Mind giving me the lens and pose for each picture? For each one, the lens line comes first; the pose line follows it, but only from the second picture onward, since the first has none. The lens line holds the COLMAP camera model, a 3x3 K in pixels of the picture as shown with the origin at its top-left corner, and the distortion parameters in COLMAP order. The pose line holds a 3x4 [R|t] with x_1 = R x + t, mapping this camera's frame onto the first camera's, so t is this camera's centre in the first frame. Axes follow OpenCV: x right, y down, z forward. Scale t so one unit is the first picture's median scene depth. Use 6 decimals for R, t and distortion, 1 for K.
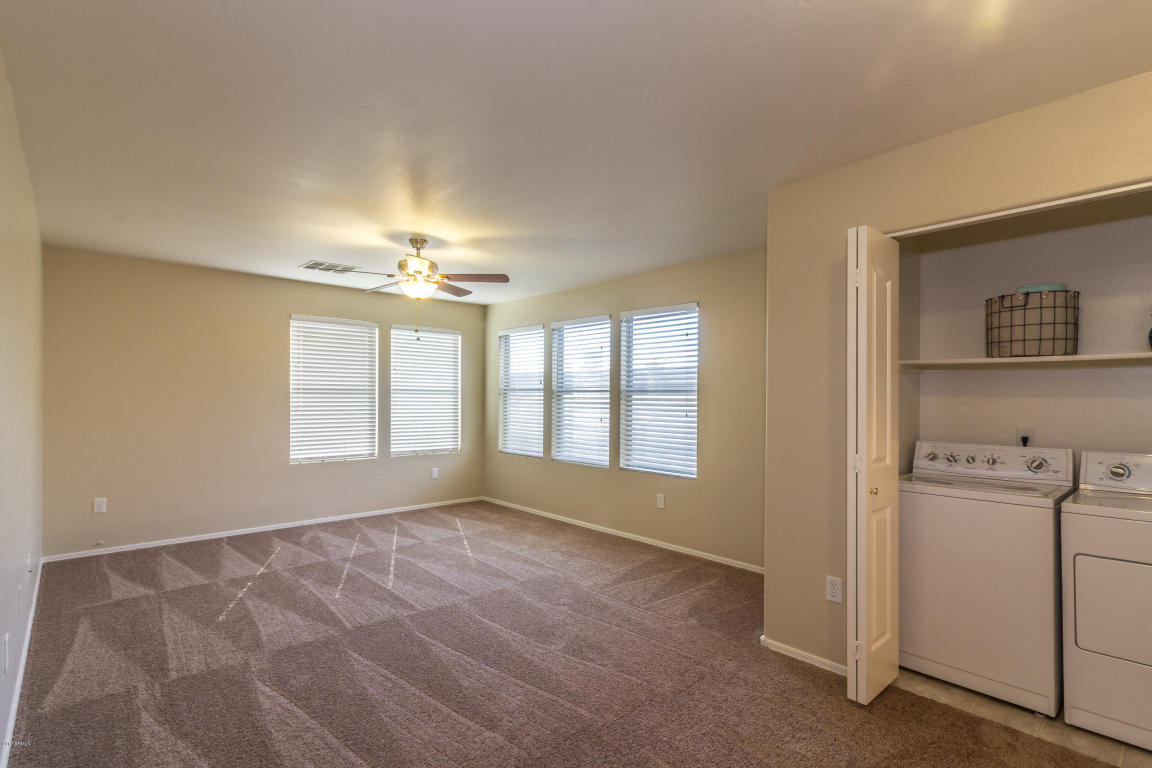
lens RADIAL K [[547.5, 0, 574.0], [0, 547.5, 389.9], [0, 0, 1]] dist [0.006487, 0.000092]
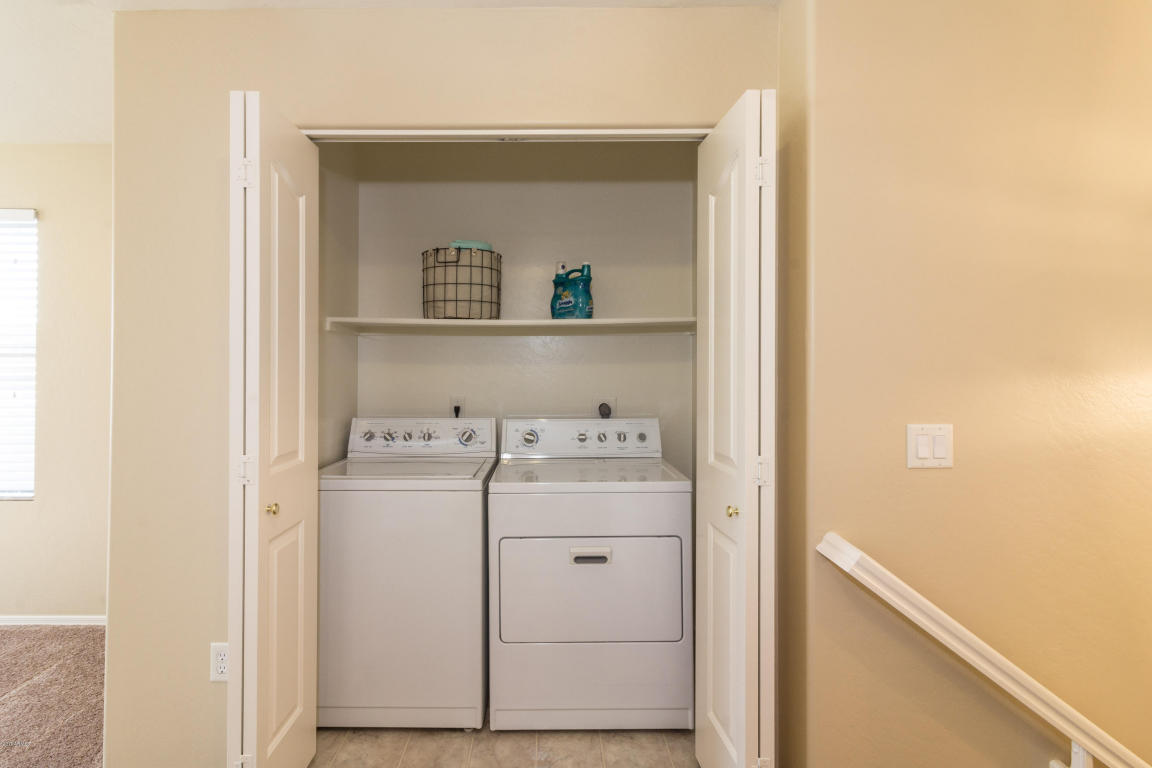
lens RADIAL K [[545.1, 0, 575.9], [0, 545.1, 377.7], [0, 0, 1]] dist [0.009078, 0.000353]
pose [[0.622285, -0.019655, 0.782544, 0.207427], [-0.008410, 0.999459, 0.031790, 0.004834], [-0.782746, -0.026364, 0.621783, 0.250137]]
